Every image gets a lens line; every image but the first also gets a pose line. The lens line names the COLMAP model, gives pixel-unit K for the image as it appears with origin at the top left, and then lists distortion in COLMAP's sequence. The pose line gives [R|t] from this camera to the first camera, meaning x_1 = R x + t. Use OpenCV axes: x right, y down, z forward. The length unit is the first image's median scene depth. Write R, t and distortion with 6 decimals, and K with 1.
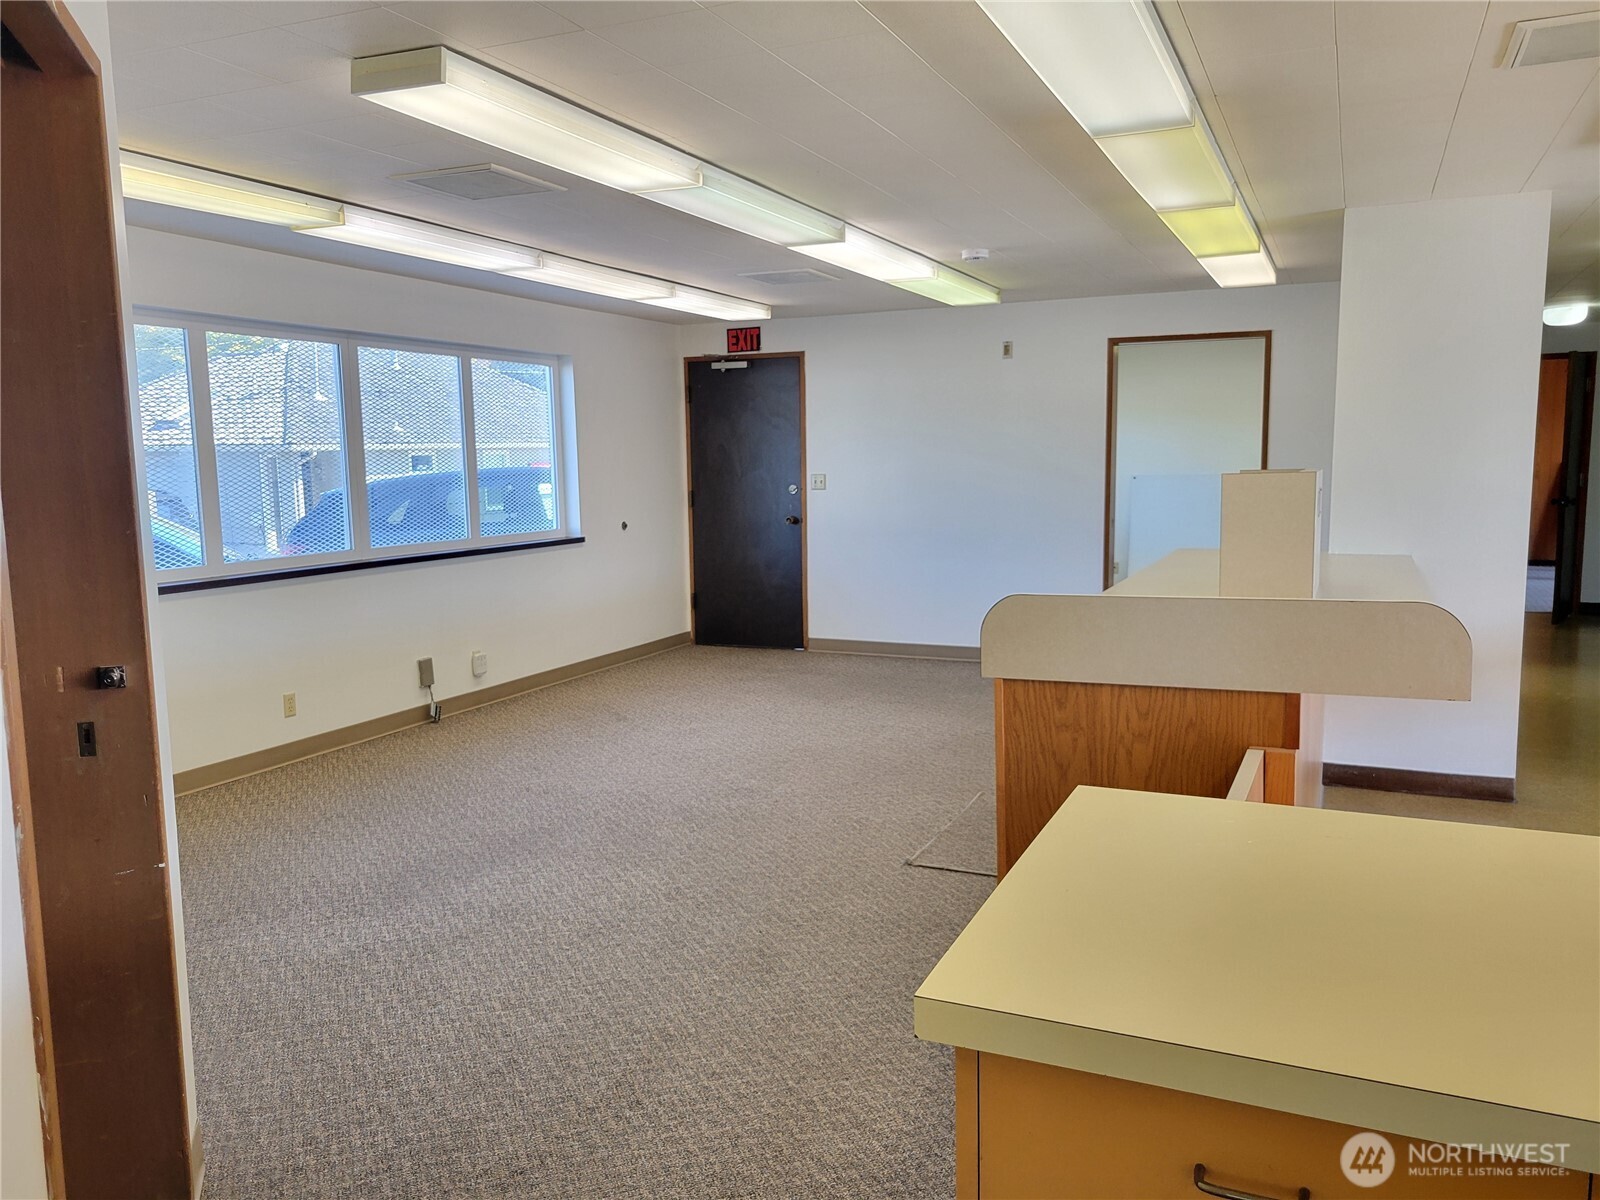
lens RADIAL K [[1195.4, 0, 801.6], [0, 1195.4, 598.9], [0, 0, 1]] dist [0.034671, -0.004356]
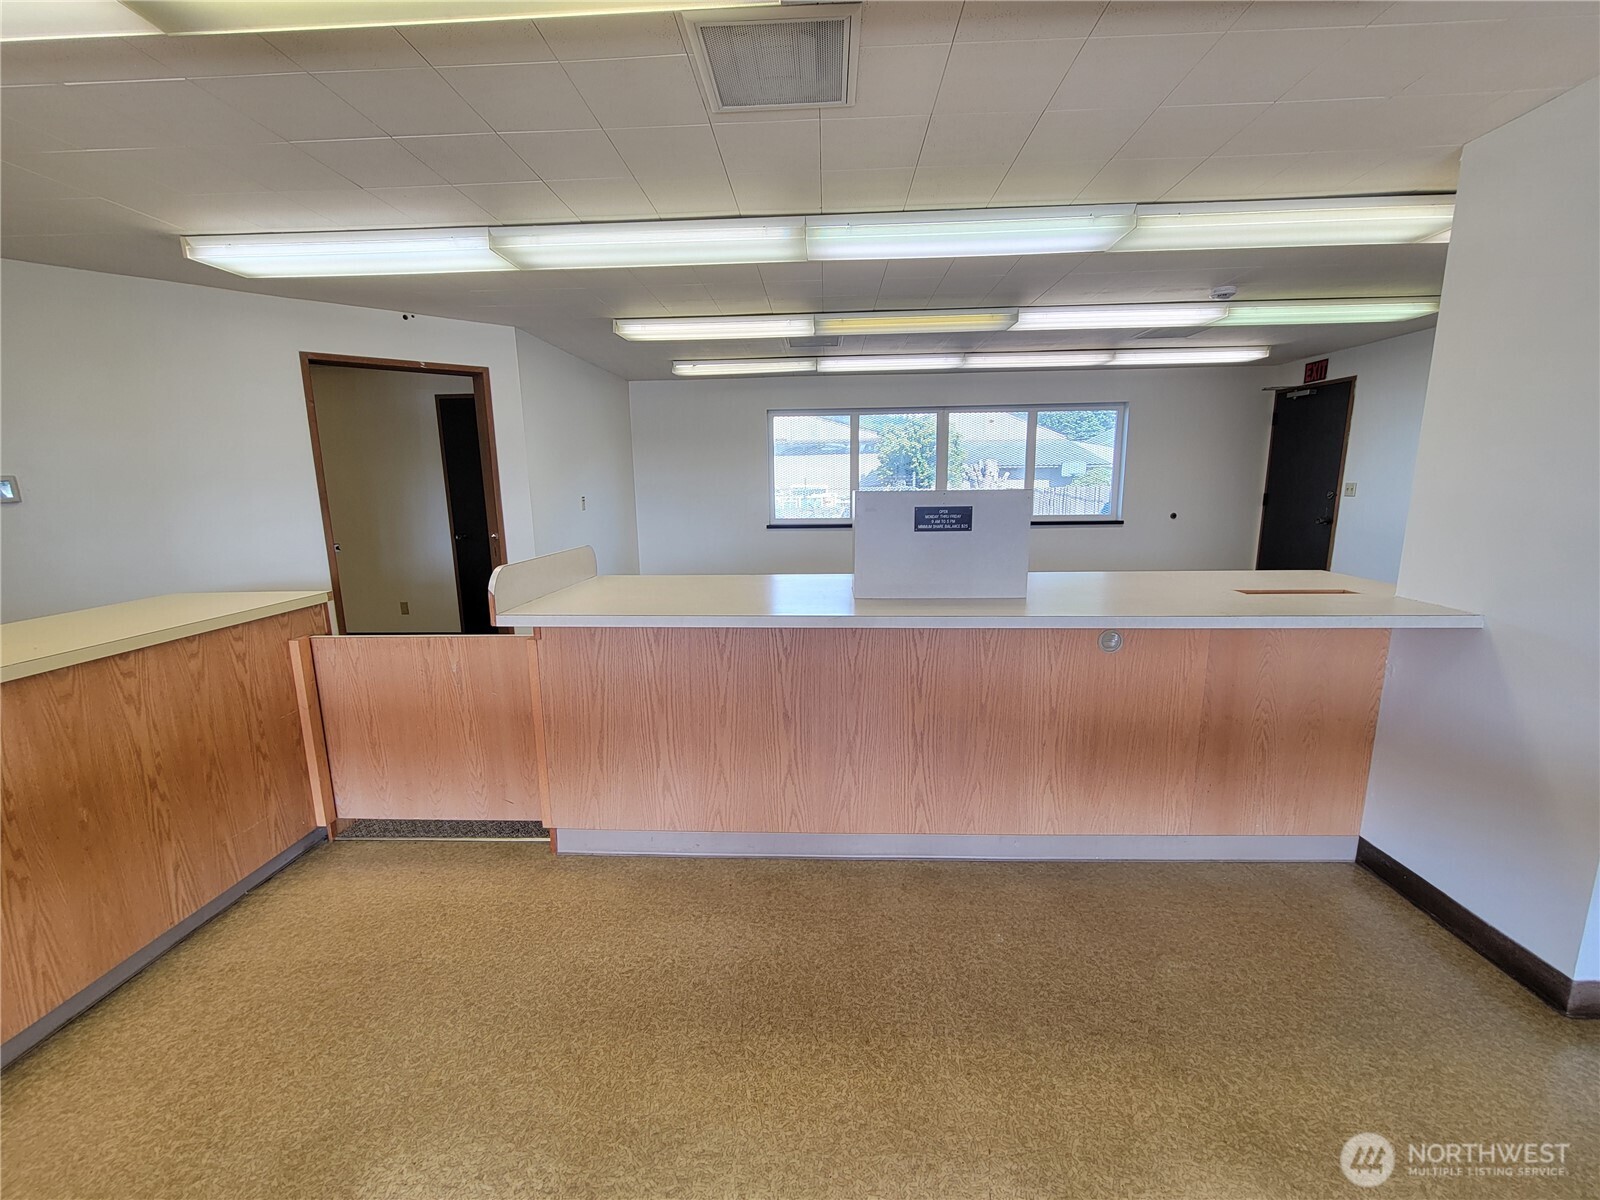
lens RADIAL K [[643.7, 0, 797.4], [0, 643.7, 594.4], [0, 0, 1]] dist [0.001320, 0.000203]
pose [[0.376667, 0.180118, -0.908669, 0.396199], [-0.103735, 0.982946, 0.151841, -0.036714], [0.920522, 0.037067, 0.388928, 0.262835]]
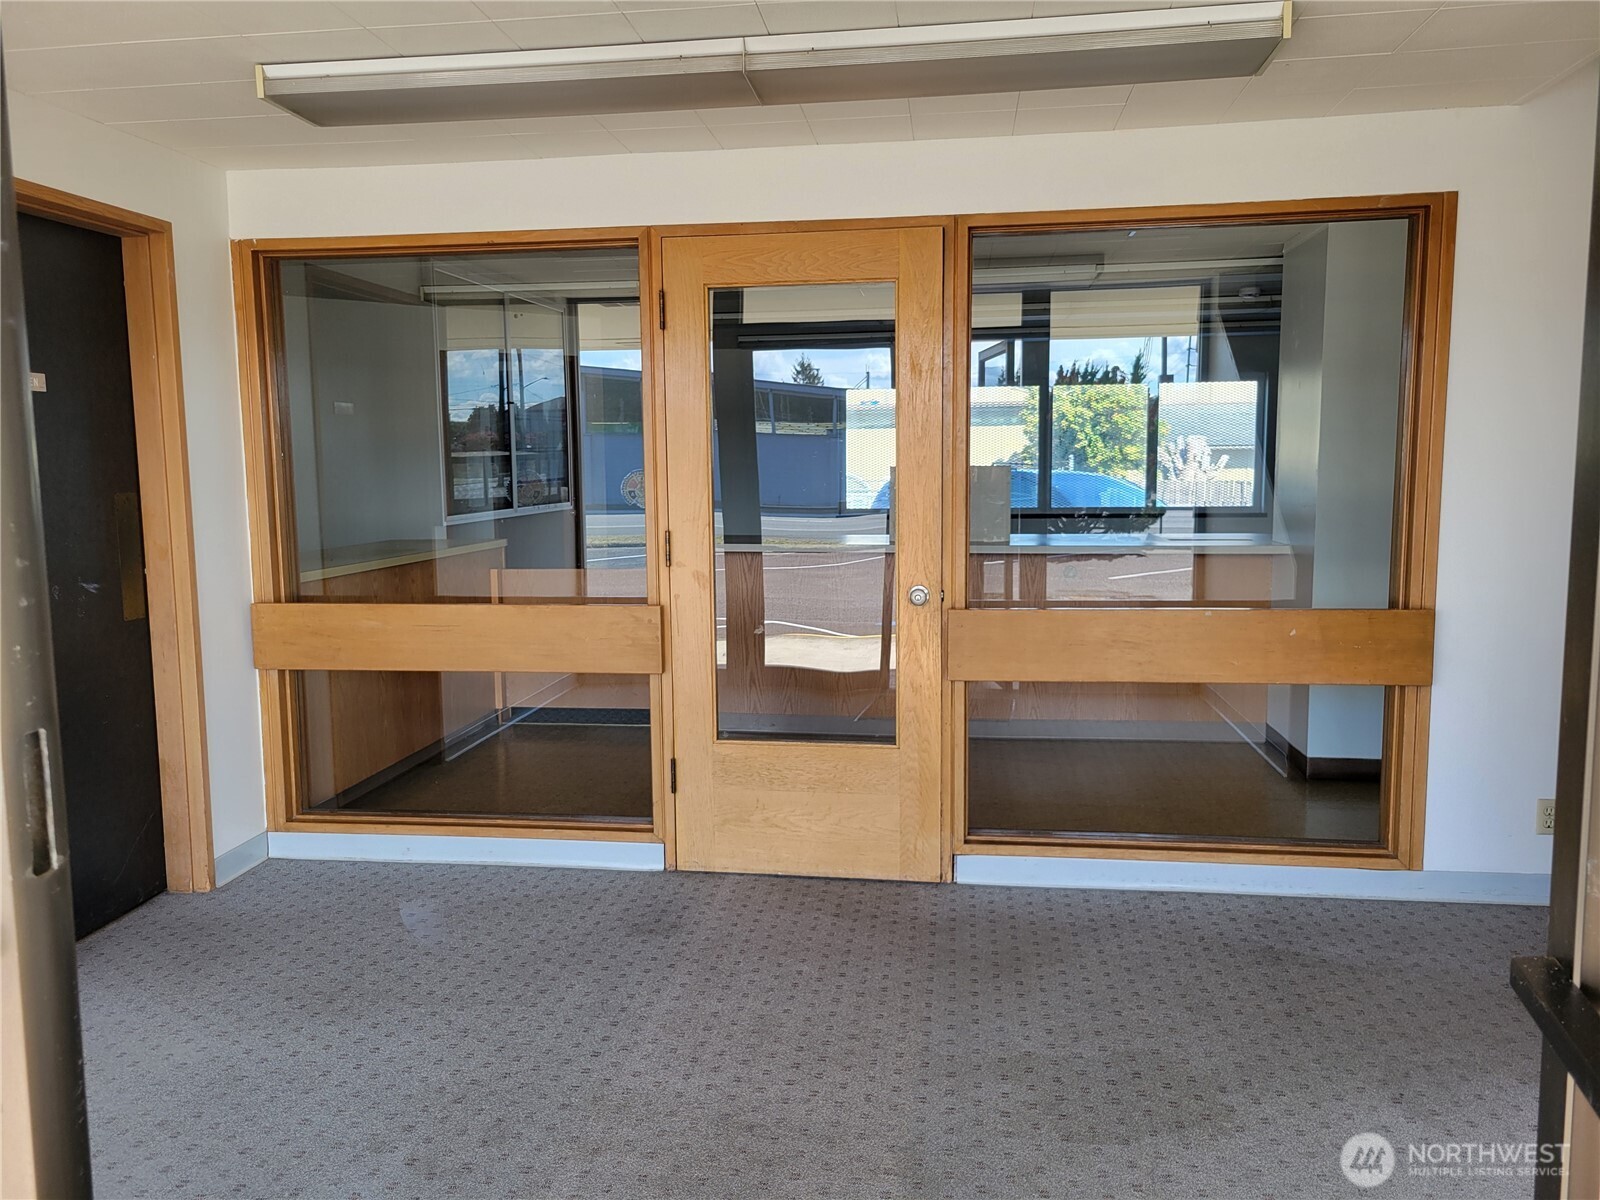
lens RADIAL K [[1195.4, 0, 801.7], [0, 1195.4, 597.9], [0, 0, 1]] dist [0.034671, -0.004356]
pose [[0.295812, 0.122050, -0.947417, 0.812122], [-0.110679, 0.989503, 0.092914, -0.023873], [0.948813, 0.077374, 0.306215, 0.128791]]
